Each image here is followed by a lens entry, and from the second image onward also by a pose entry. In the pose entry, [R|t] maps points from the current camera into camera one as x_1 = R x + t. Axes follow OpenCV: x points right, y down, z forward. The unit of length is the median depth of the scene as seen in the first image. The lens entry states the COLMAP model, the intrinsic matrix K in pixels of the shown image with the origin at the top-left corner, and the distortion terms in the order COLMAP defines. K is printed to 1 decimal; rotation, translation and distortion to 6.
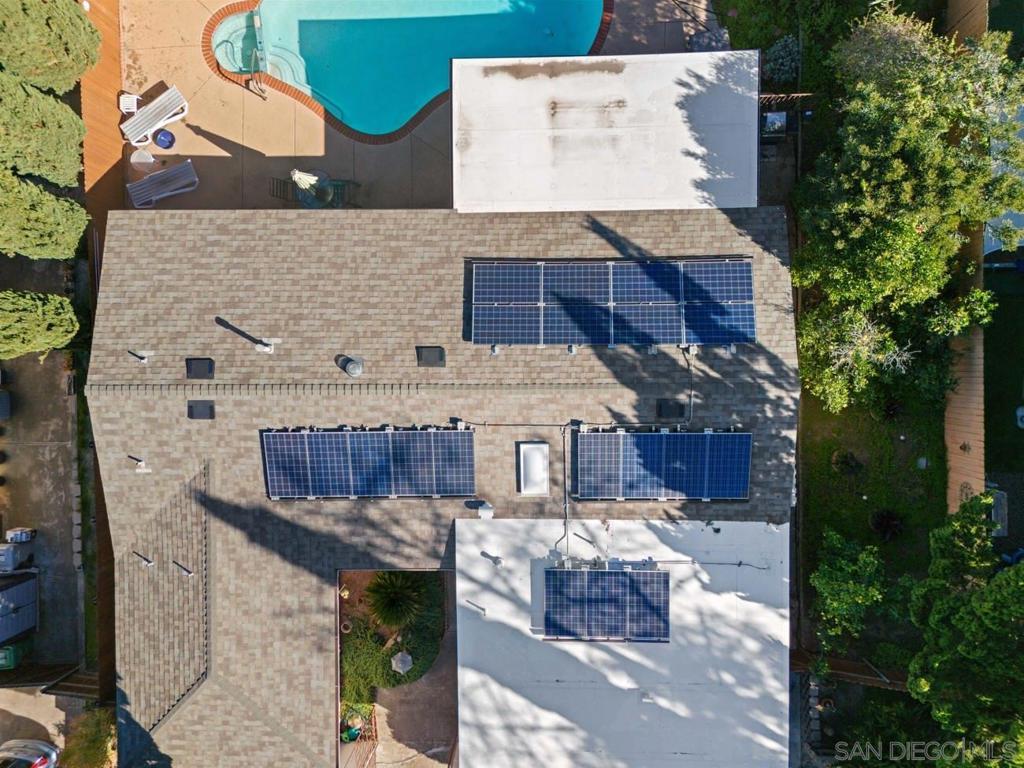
lens RADIAL K [[763.8, 0, 508.3], [0, 763.8, 408.5], [0, 0, 1]] dist [-0.000029, -0.003412]
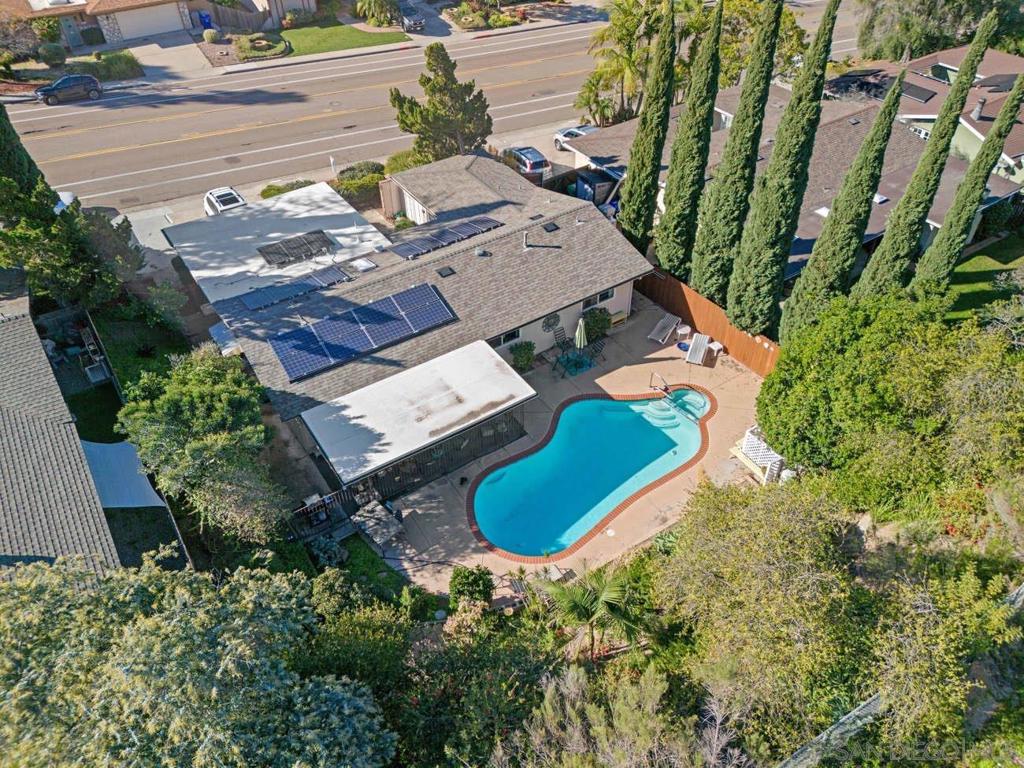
lens RADIAL K [[740.4, 0, 508.4], [0, 740.4, 389.4], [0, 0, 1]] dist [0.083822, -0.106952]
pose [[-0.839756, 0.400323, -0.366813, 0.490346], [-0.541670, -0.571067, 0.616828, -1.300492], [0.037456, 0.716676, 0.696400, 0.016432]]
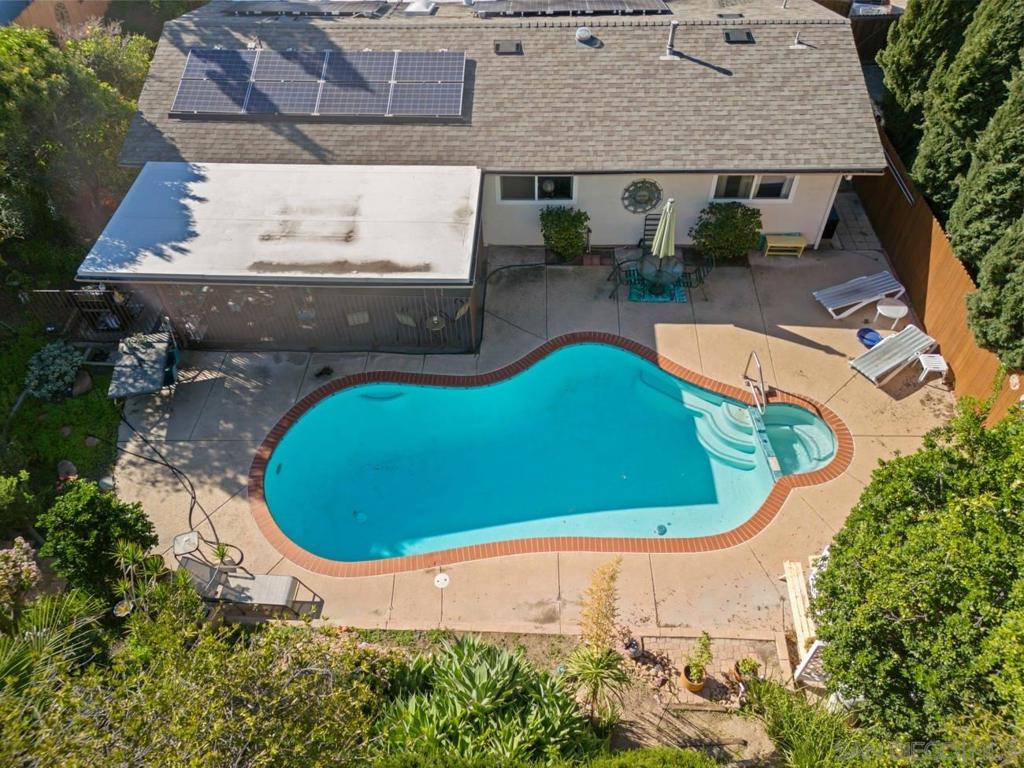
lens RADIAL K [[740.4, 0, 508.4], [0, 740.4, 389.4], [0, 0, 1]] dist [0.083822, -0.106952]
pose [[-0.997847, 0.001823, 0.065561, -0.161355], [0.040843, -0.764860, 0.642900, -1.022222], [0.051318, 0.644194, 0.763139, 0.513826]]
